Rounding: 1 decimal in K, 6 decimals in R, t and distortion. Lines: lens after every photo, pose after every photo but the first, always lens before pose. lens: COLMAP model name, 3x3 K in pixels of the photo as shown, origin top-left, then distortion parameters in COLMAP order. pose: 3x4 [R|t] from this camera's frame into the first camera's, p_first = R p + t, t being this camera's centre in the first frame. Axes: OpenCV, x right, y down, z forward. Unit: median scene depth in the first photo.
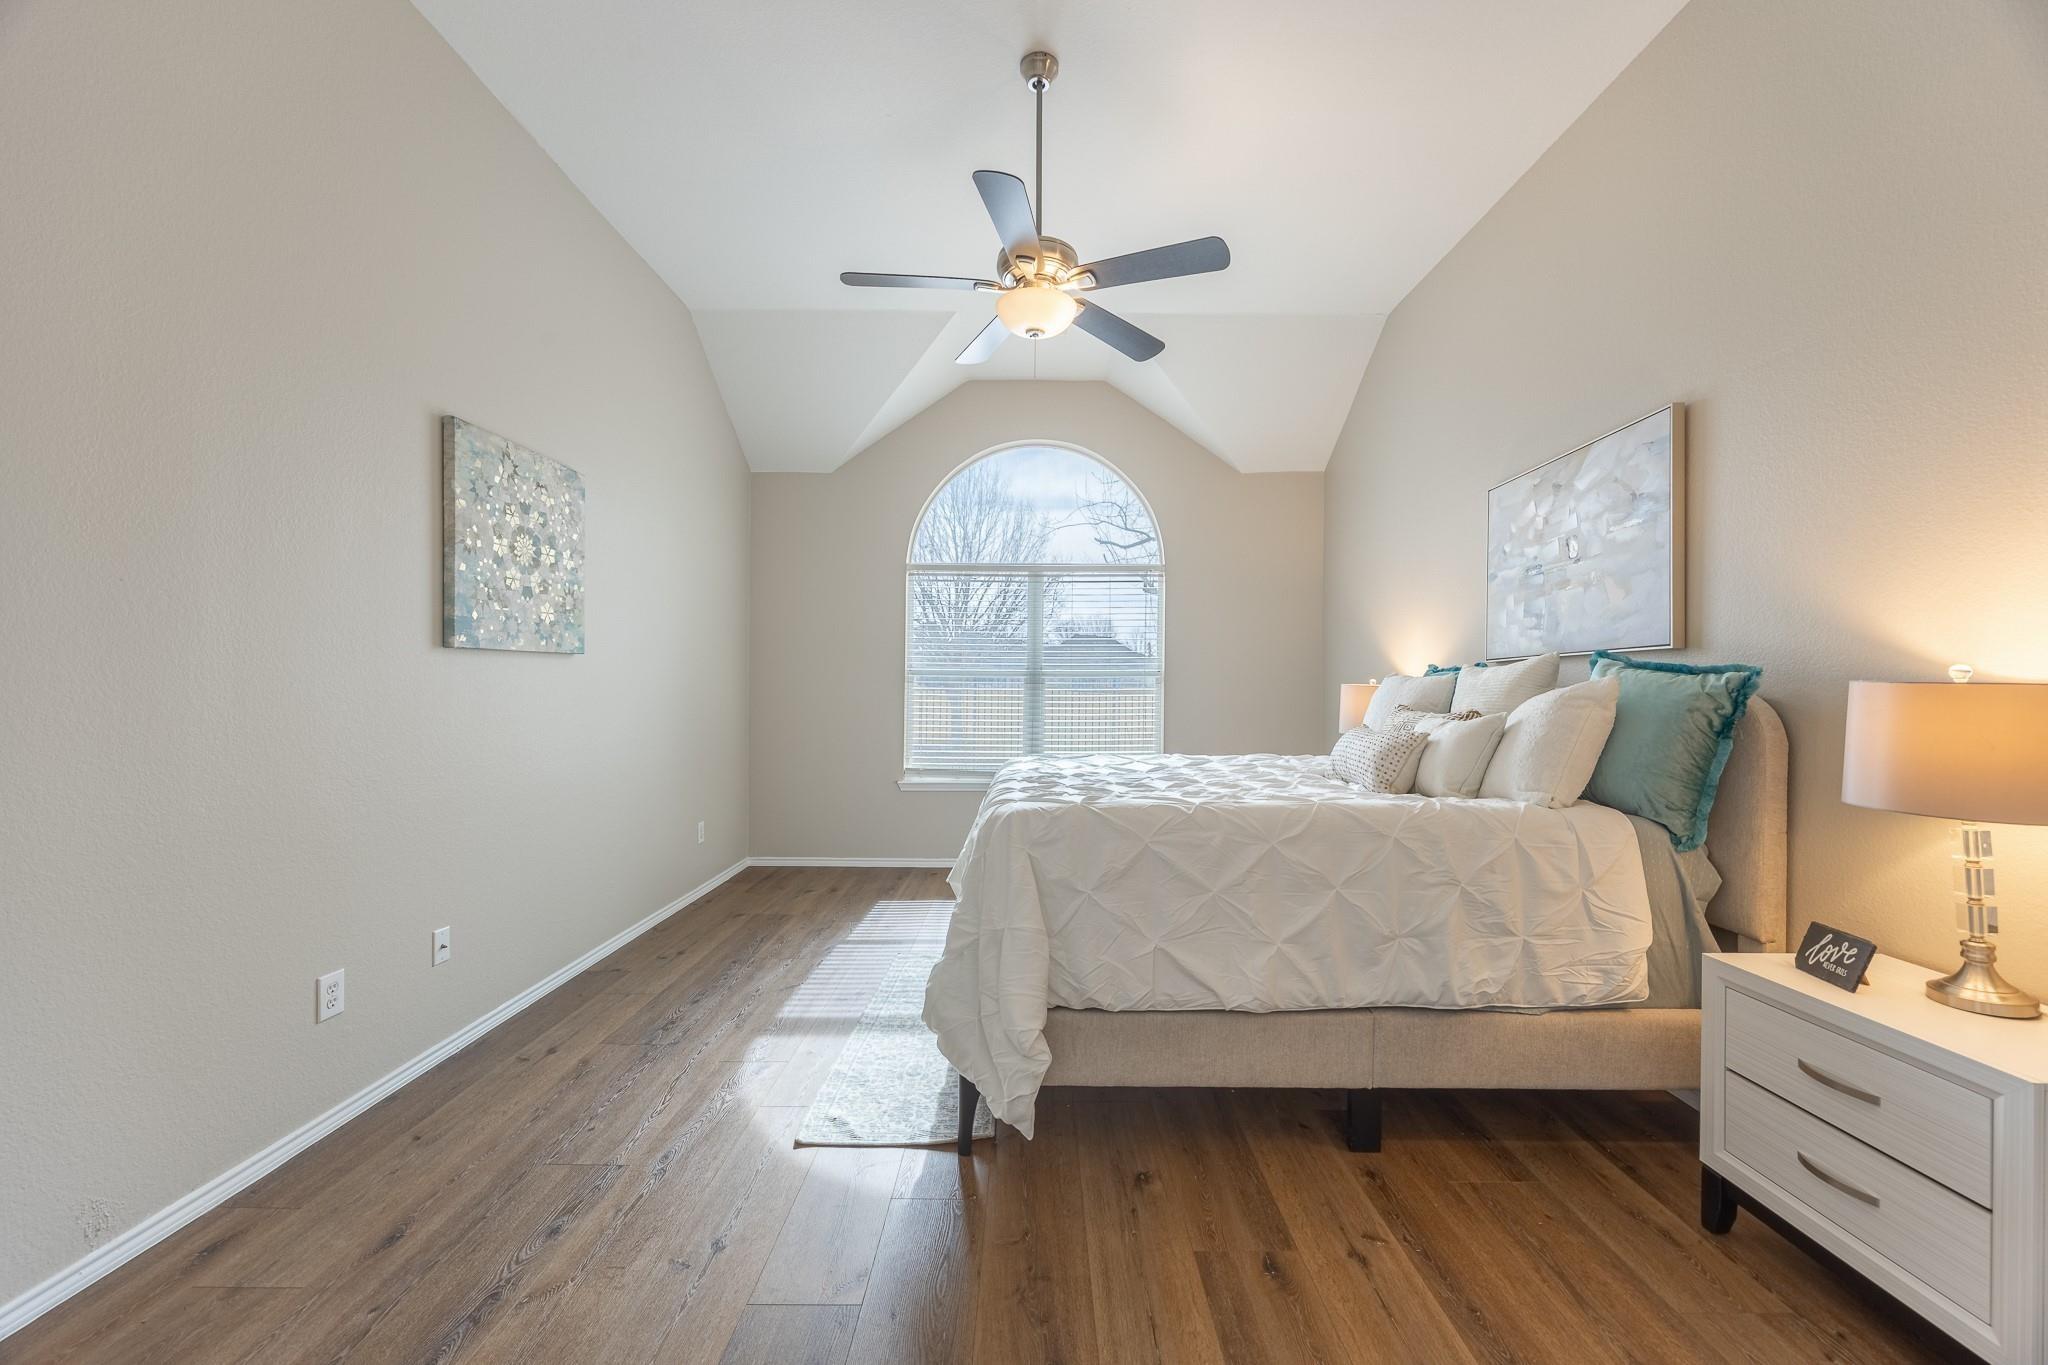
lens RADIAL K [[782.8, 0, 1041.6], [0, 782.8, 674.8], [0, 0, 1]] dist [-0.001531, 0.000247]
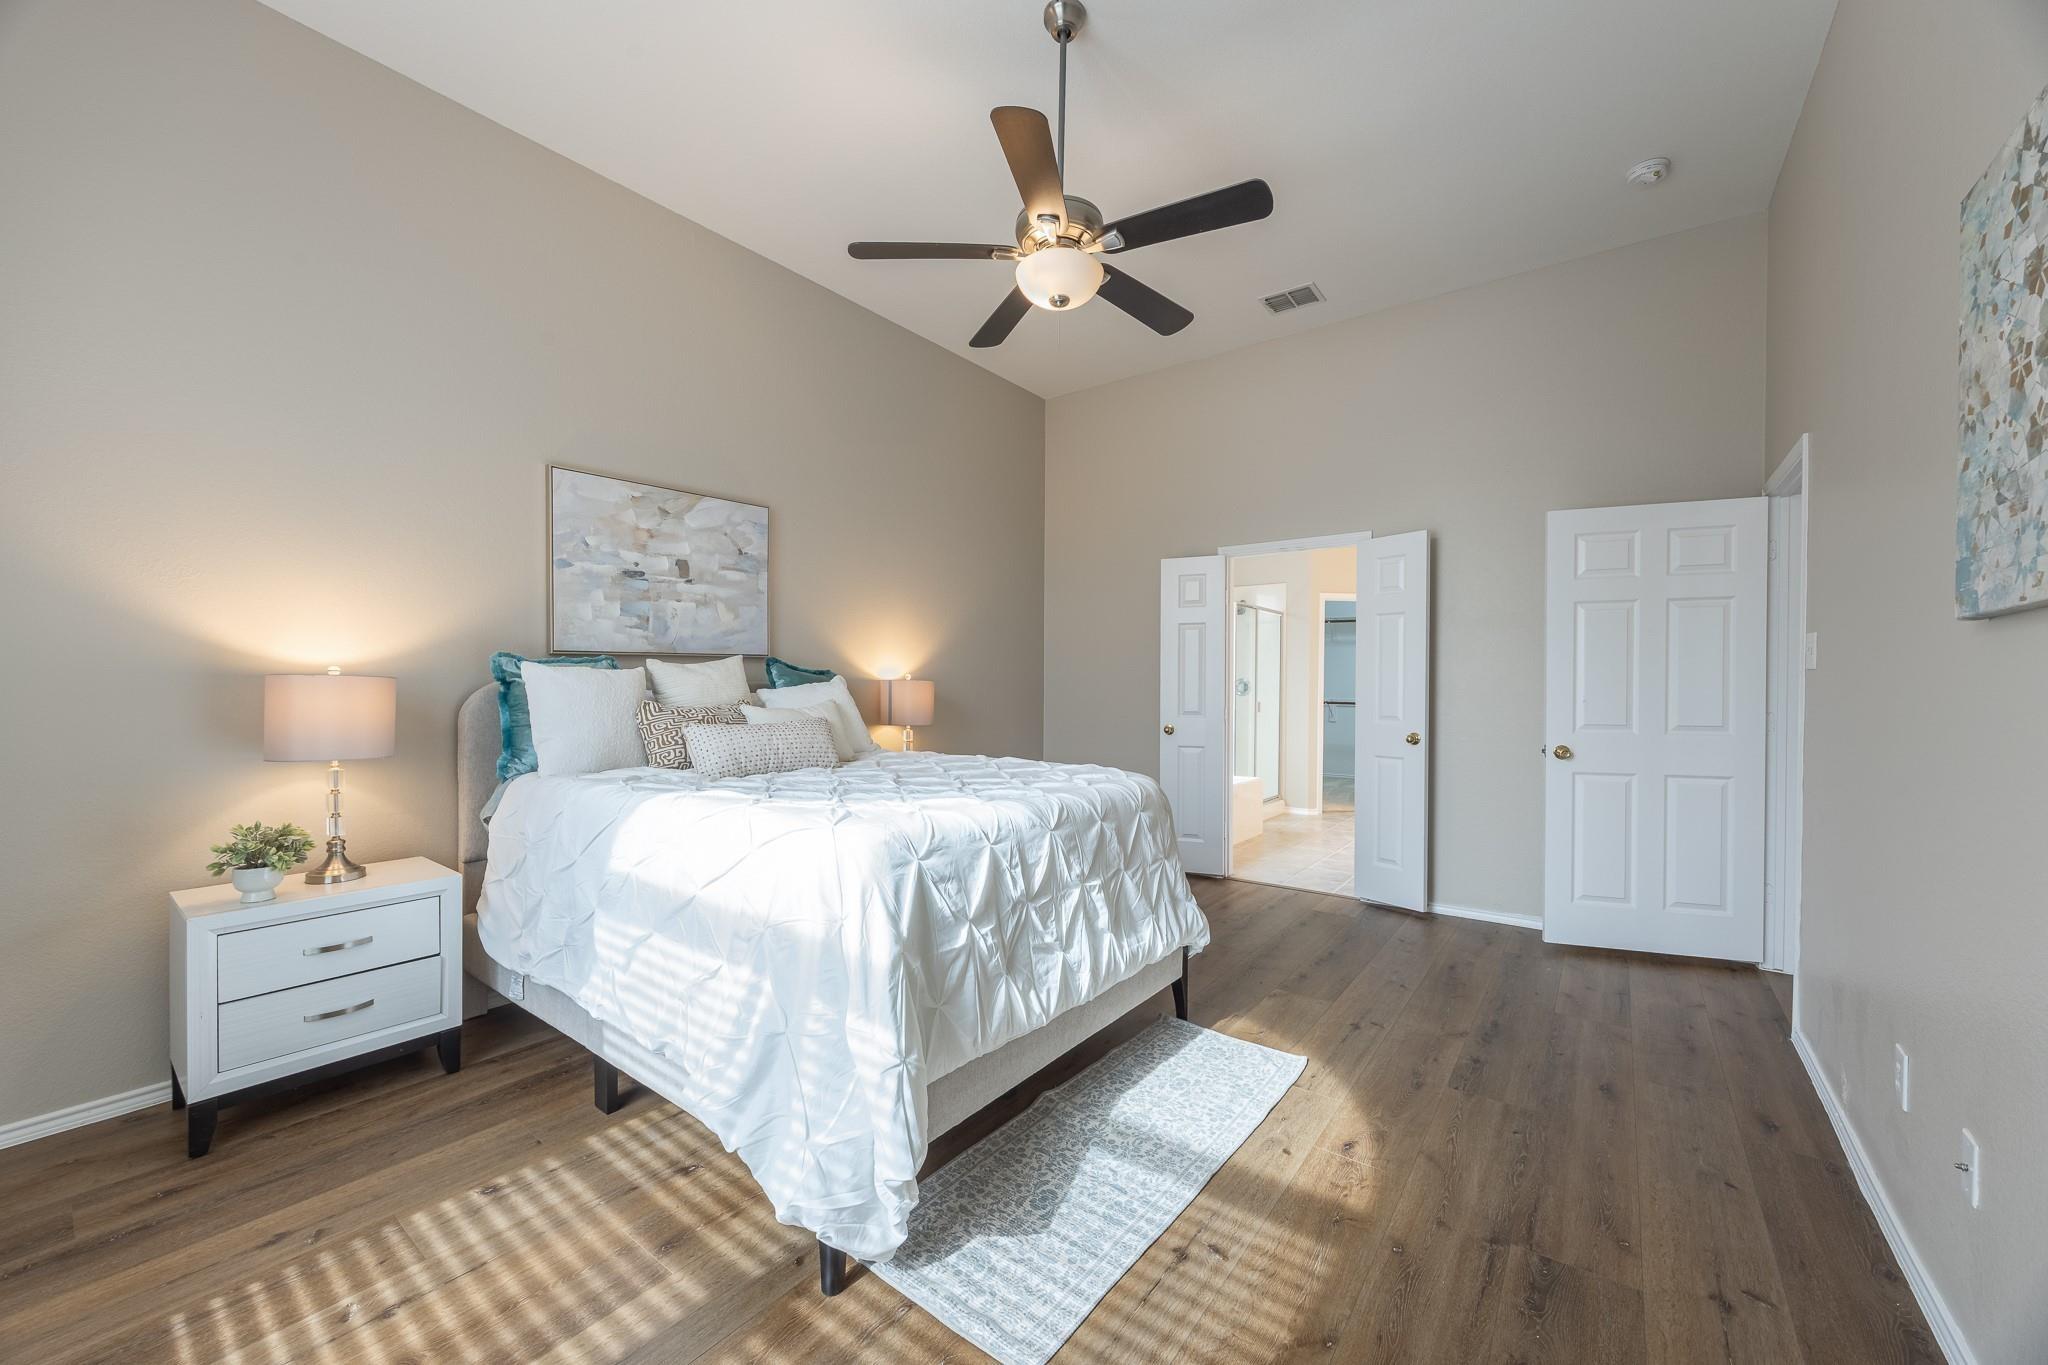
lens RADIAL K [[782.8, 0, 1035.8], [0, 782.8, 700.0], [0, 0, 1]] dist [-0.001531, 0.000247]
pose [[-0.796444, -0.016233, 0.604495, -0.501705], [-0.013156, 0.999868, 0.009517, 0.025491], [-0.604570, -0.000373, -0.796552, 1.584865]]
